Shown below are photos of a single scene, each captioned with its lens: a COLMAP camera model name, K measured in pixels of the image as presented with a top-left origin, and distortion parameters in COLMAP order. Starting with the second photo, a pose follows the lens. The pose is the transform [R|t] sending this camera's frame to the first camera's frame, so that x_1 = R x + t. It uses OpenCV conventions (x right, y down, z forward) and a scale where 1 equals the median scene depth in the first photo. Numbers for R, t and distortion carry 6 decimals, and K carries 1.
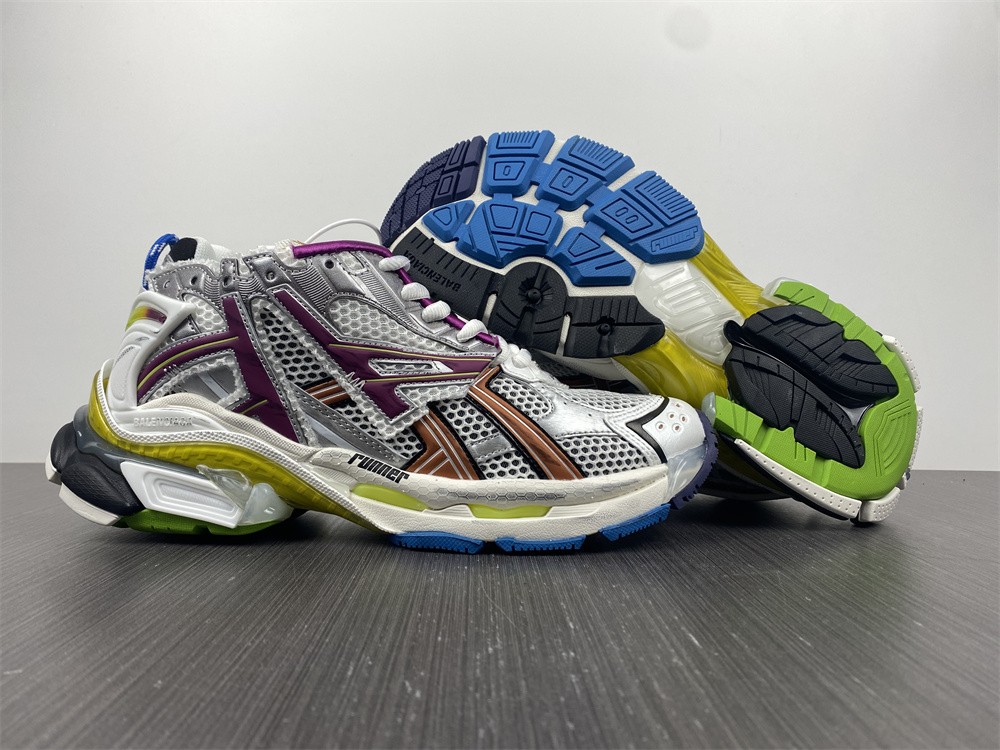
lens RADIAL K [[810.1, 0, 477.8], [0, 810.1, 375.3], [0, 0, 1]] dist [0.126281, -0.296086]
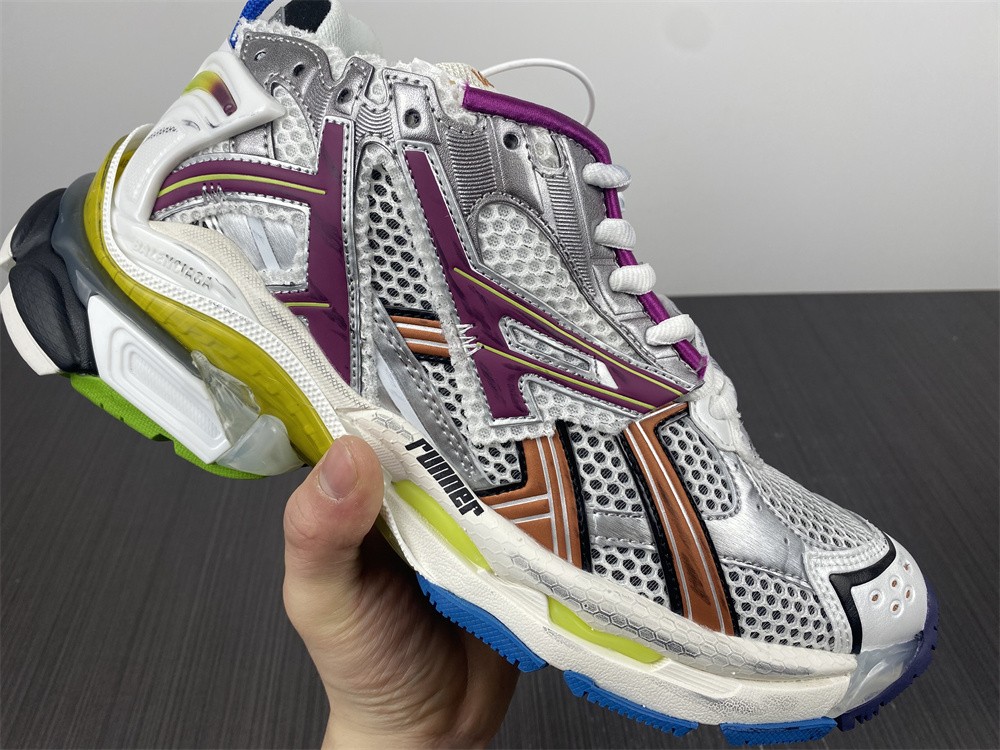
lens RADIAL K [[810.1, 0, 477.8], [0, 810.1, 375.3], [0, 0, 1]] dist [0.126281, -0.296086]
pose [[0.900937, 0.431983, -0.041277, -0.105722], [-0.415280, 0.885865, 0.206846, -0.097907], [0.125920, -0.169214, 0.977502, 0.392336]]
